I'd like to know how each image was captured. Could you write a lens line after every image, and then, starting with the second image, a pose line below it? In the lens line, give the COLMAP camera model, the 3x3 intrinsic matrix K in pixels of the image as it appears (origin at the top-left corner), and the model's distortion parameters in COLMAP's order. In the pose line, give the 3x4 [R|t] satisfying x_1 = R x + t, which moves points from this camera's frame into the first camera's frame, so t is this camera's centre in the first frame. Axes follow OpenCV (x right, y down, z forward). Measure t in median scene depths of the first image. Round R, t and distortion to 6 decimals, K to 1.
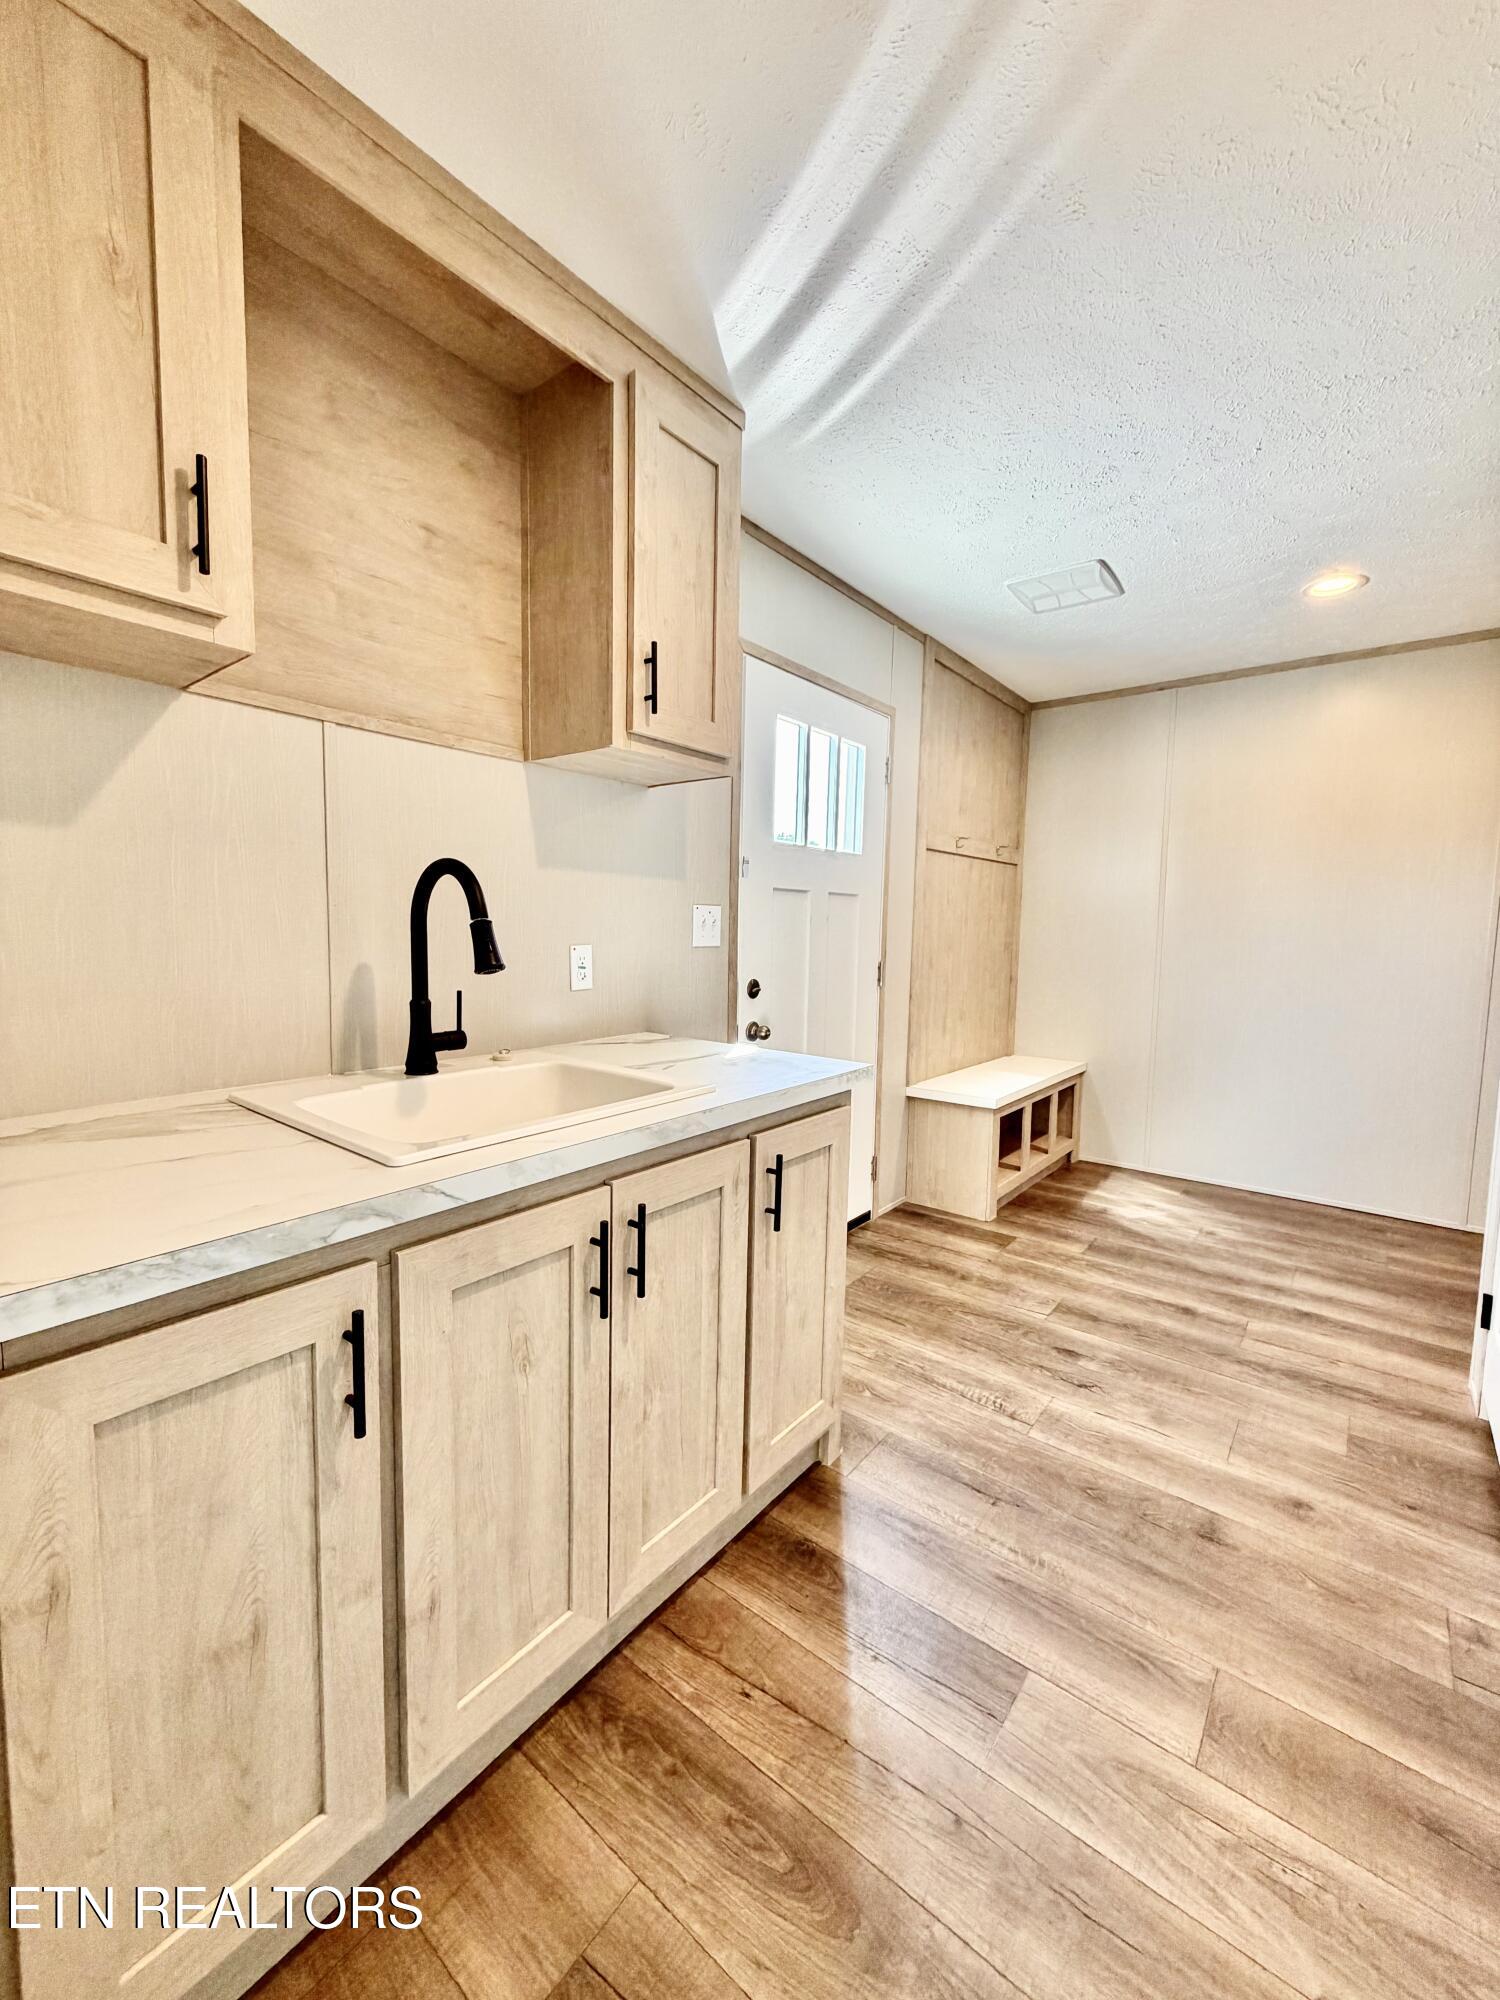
lens RADIAL K [[796.1, 0, 759.6], [0, 796.1, 1001.8], [0, 0, 1]] dist [-0.000579, 0.000705]
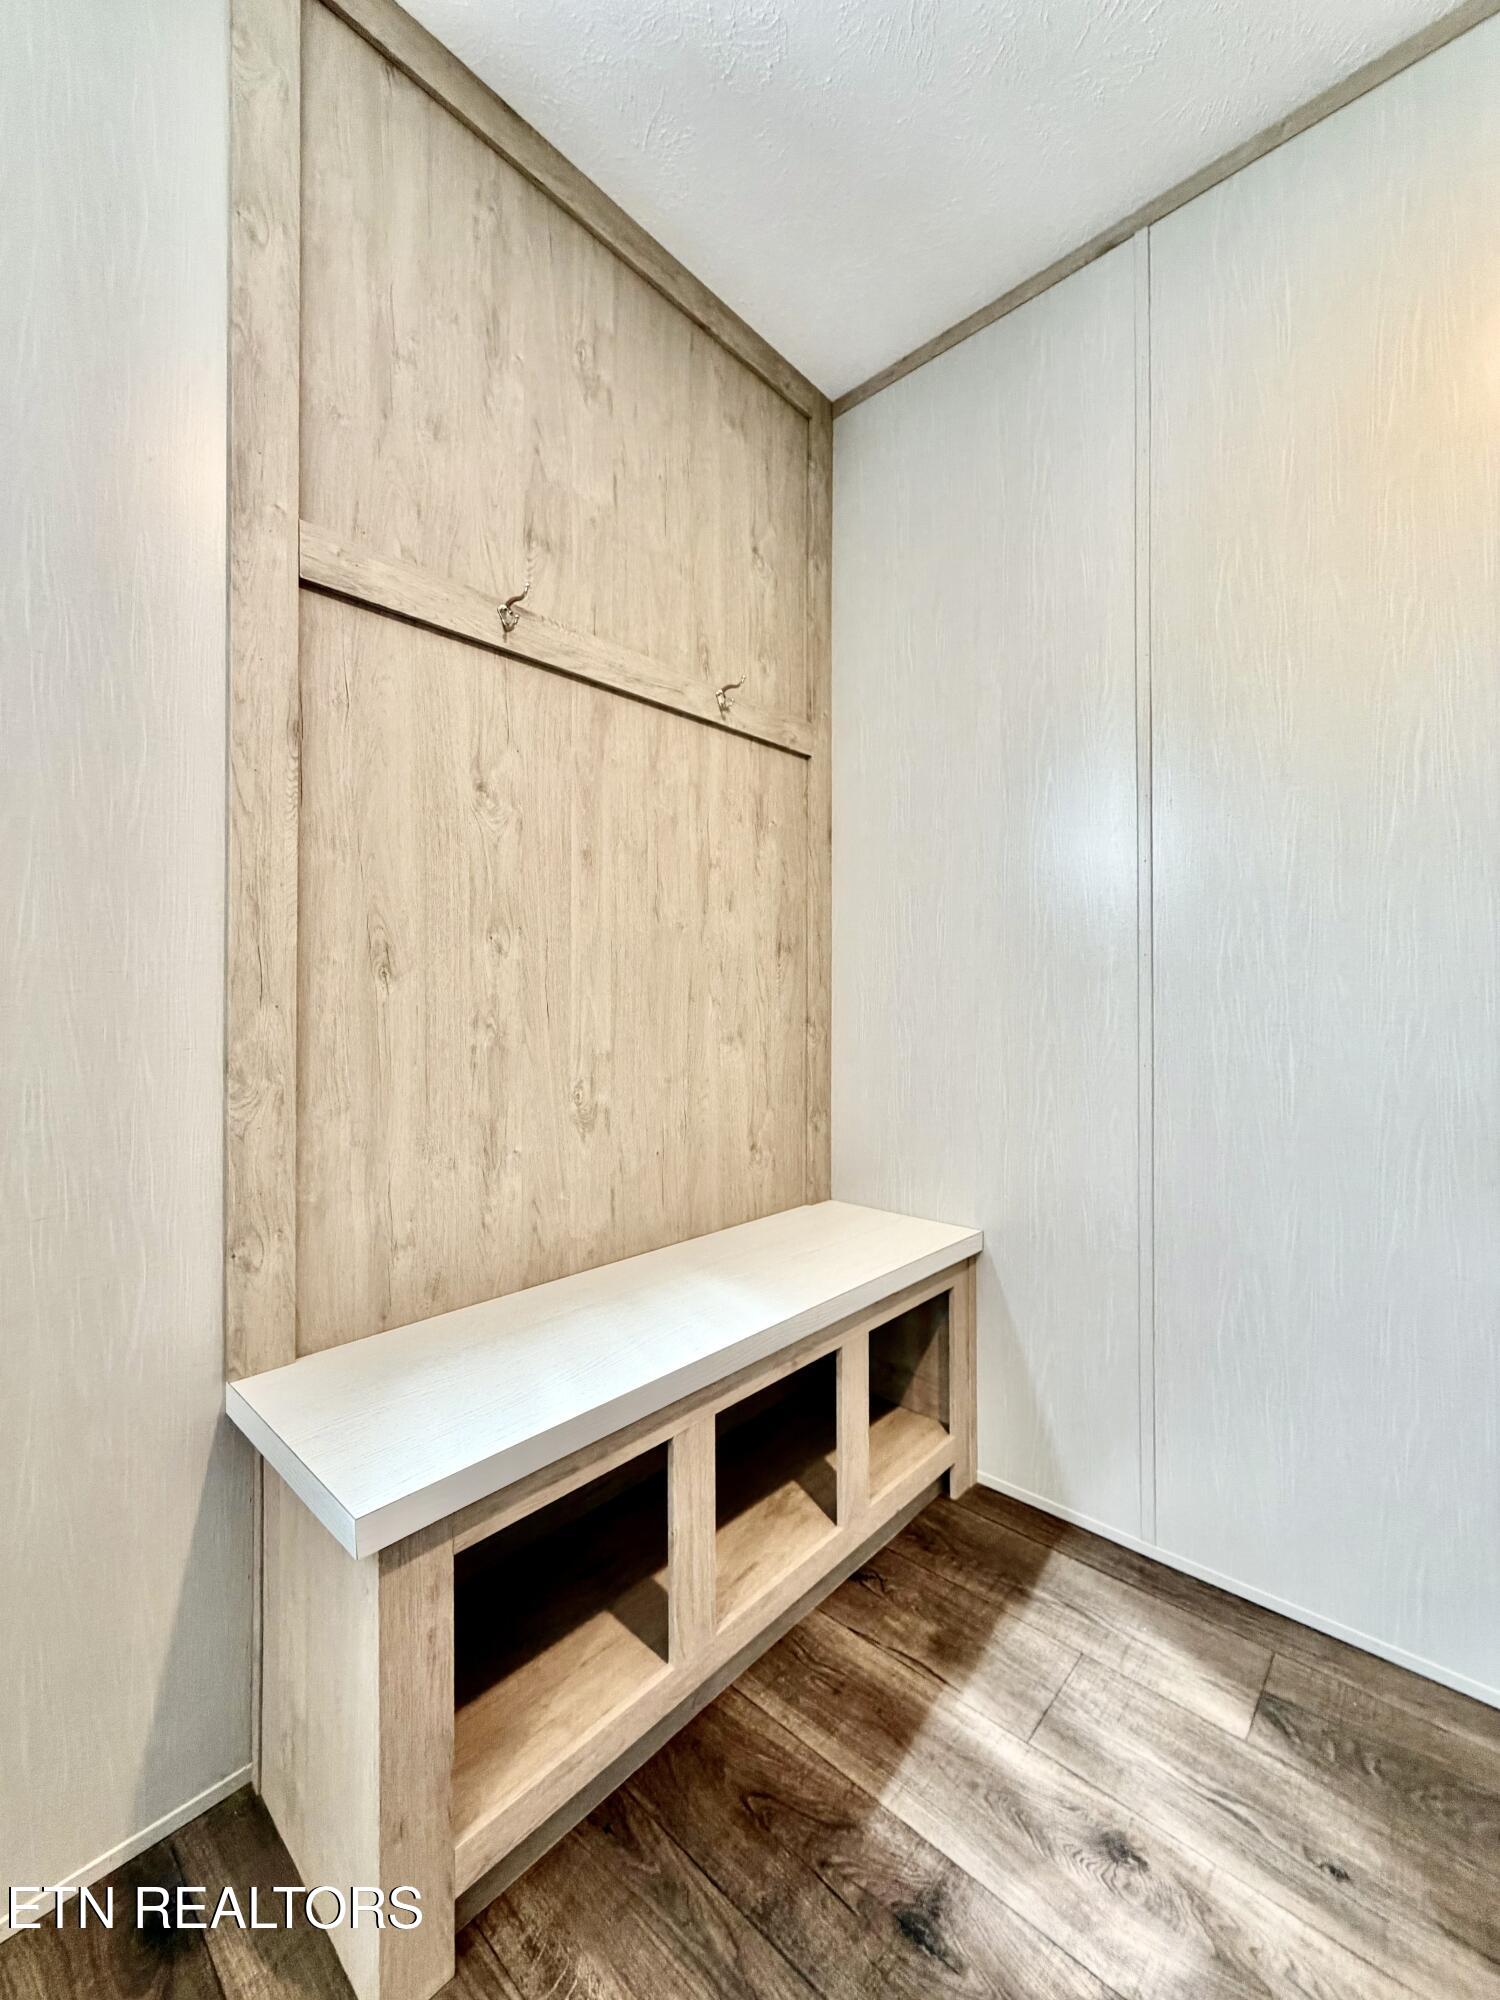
lens RADIAL K [[796.1, 0, 765.0], [0, 796.1, 991.3], [0, 0, 1]] dist [-0.000579, 0.000705]
pose [[0.997299, -0.015399, -0.071823, 0.334627], [0.007945, 0.994657, -0.102924, -0.000971], [0.073024, 0.102076, 0.992093, 0.594551]]
